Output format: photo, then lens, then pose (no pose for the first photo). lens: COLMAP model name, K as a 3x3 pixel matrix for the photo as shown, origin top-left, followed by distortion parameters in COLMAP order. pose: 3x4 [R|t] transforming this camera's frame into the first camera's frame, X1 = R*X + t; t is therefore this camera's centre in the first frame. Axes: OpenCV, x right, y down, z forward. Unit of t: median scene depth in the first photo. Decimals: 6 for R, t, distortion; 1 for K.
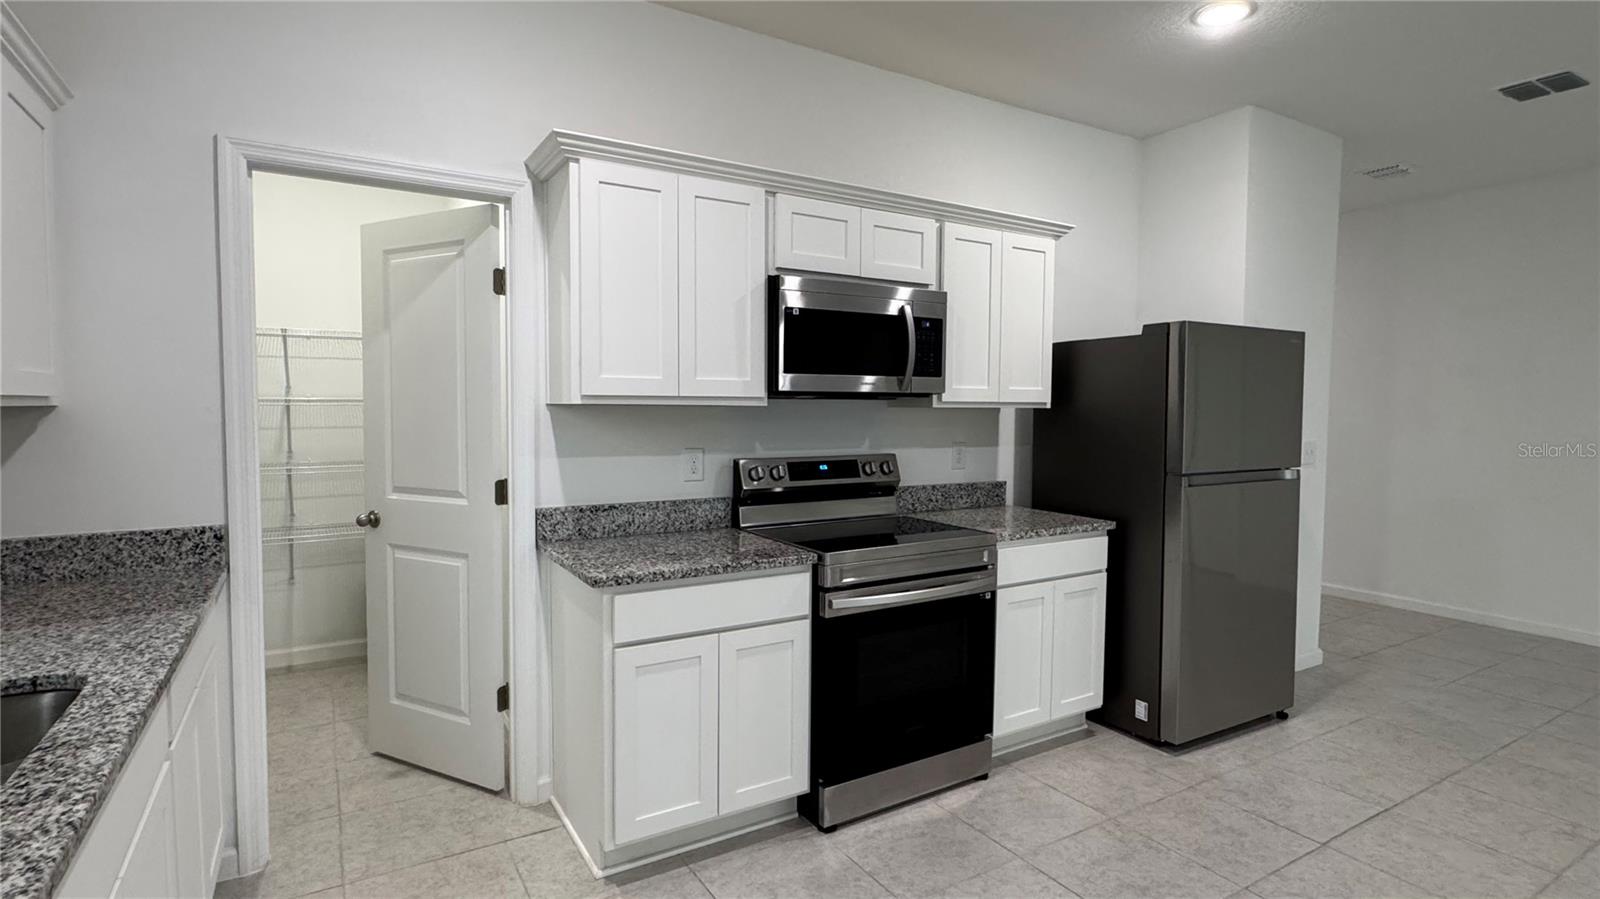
lens RADIAL K [[790.9, 0, 788.6], [0, 790.9, 441.3], [0, 0, 1]] dist [-0.026705, 0.013555]
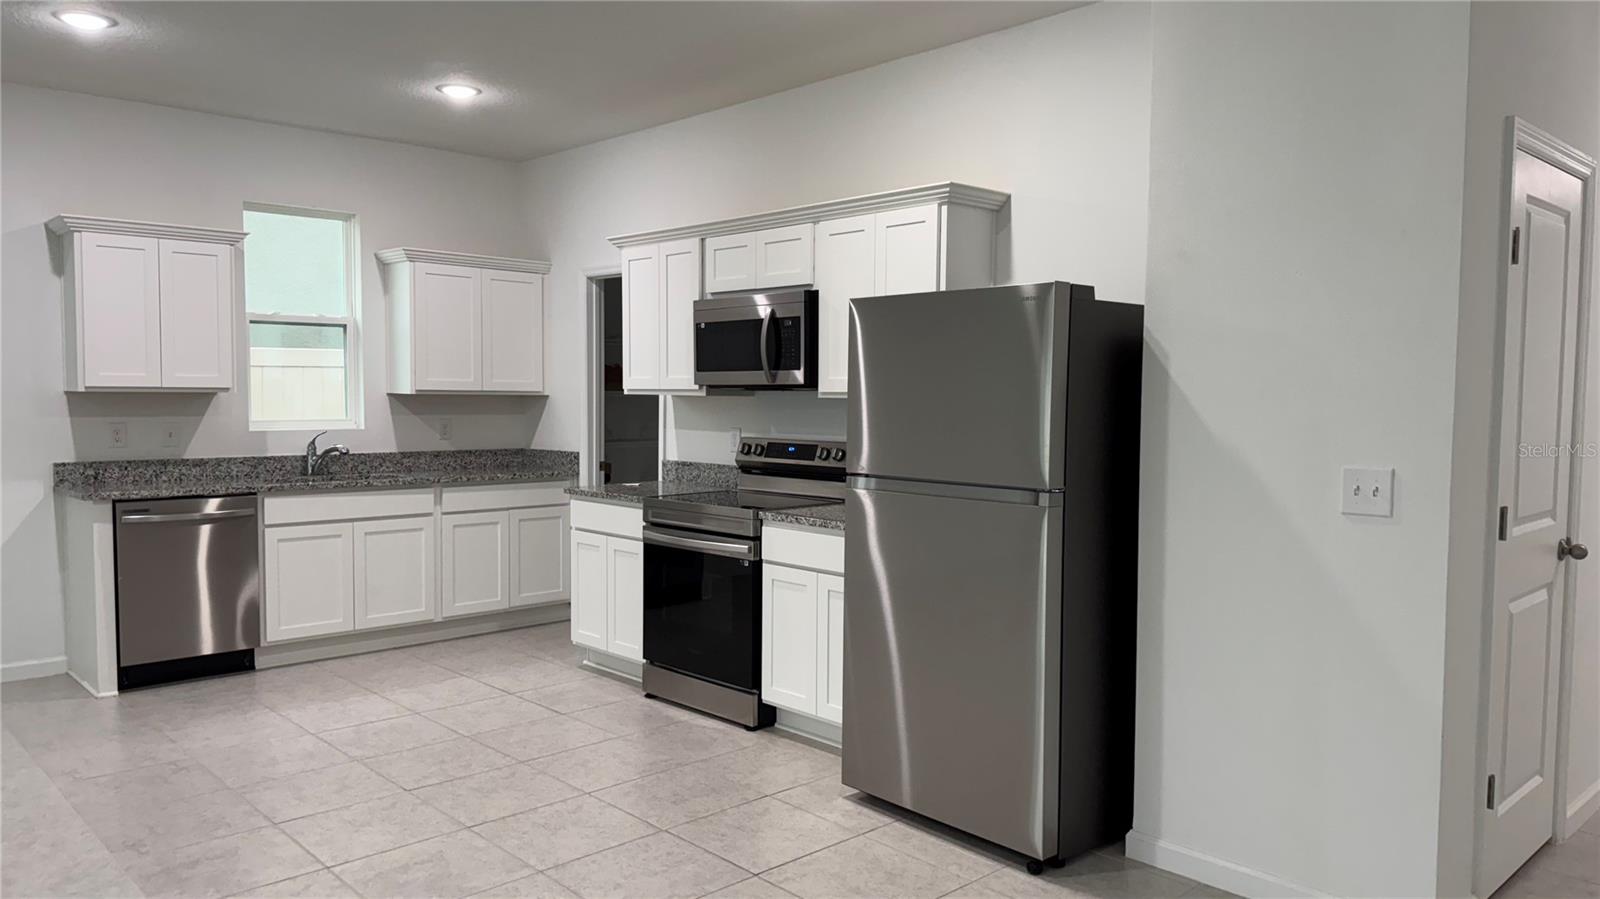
lens RADIAL K [[1116.8, 0, 816.0], [0, 1116.8, 445.6], [0, 0, 1]] dist [0.030075, -0.041269]
pose [[0.228101, 0.042470, -0.972711, 1.783678], [-0.049232, 0.998273, 0.032041, -0.028458], [0.972392, 0.040580, 0.229798, 0.708734]]
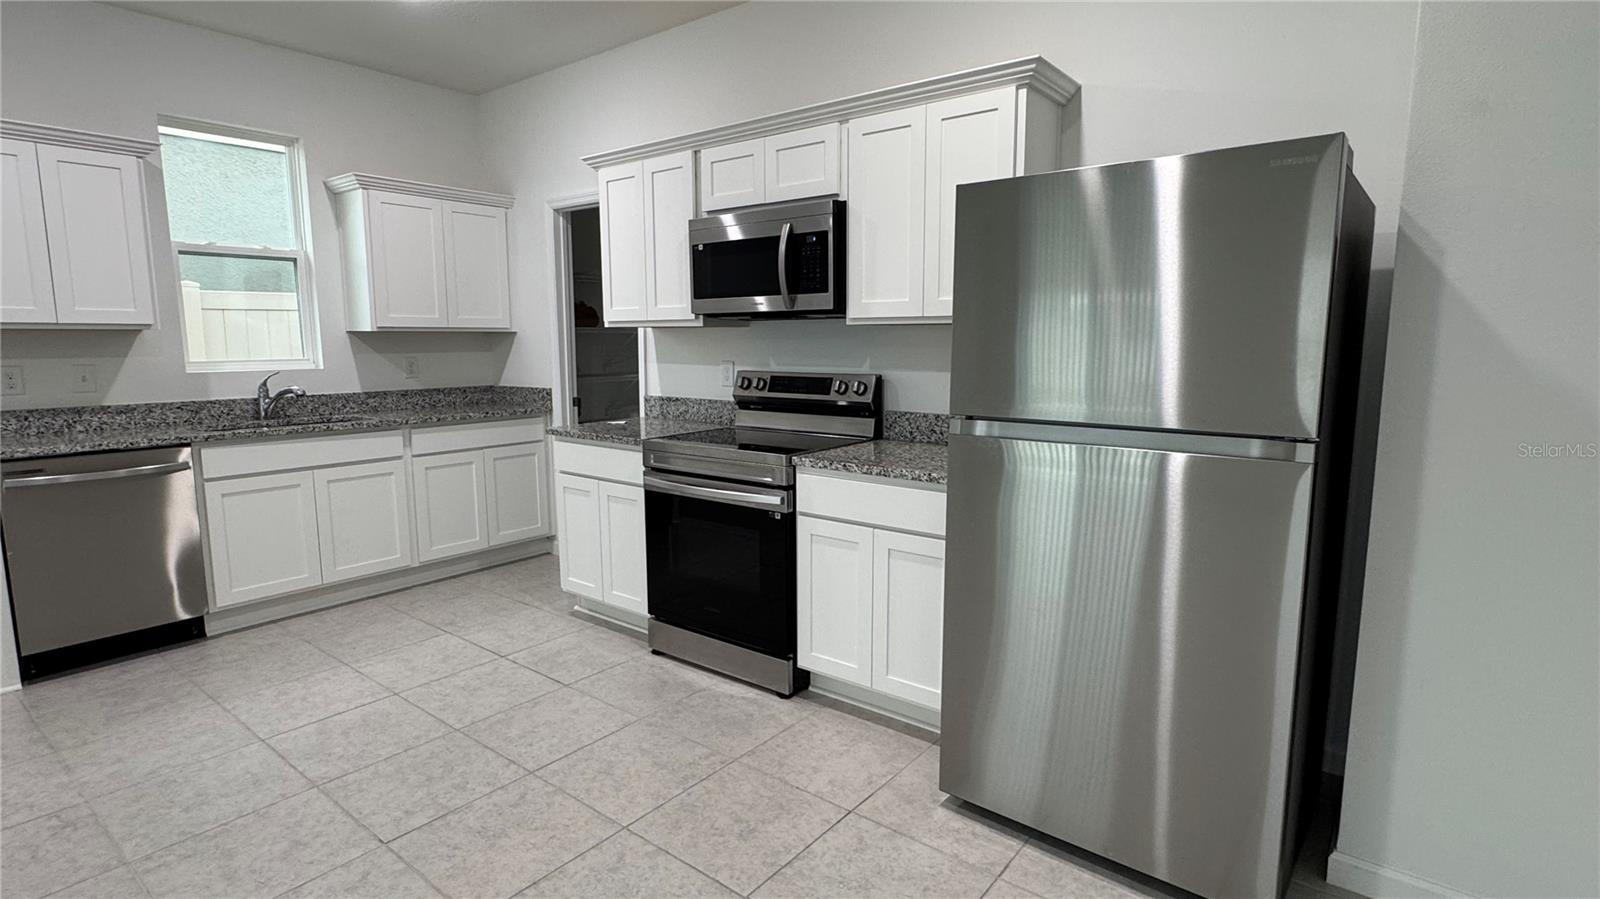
lens RADIAL K [[790.9, 0, 802.8], [0, 790.9, 445.5], [0, 0, 1]] dist [-0.026705, 0.013555]
pose [[0.358480, 0.119537, -0.925852, 1.145098], [-0.037549, 0.992812, 0.113644, -0.005251], [0.932782, -0.005974, 0.360392, 0.660125]]
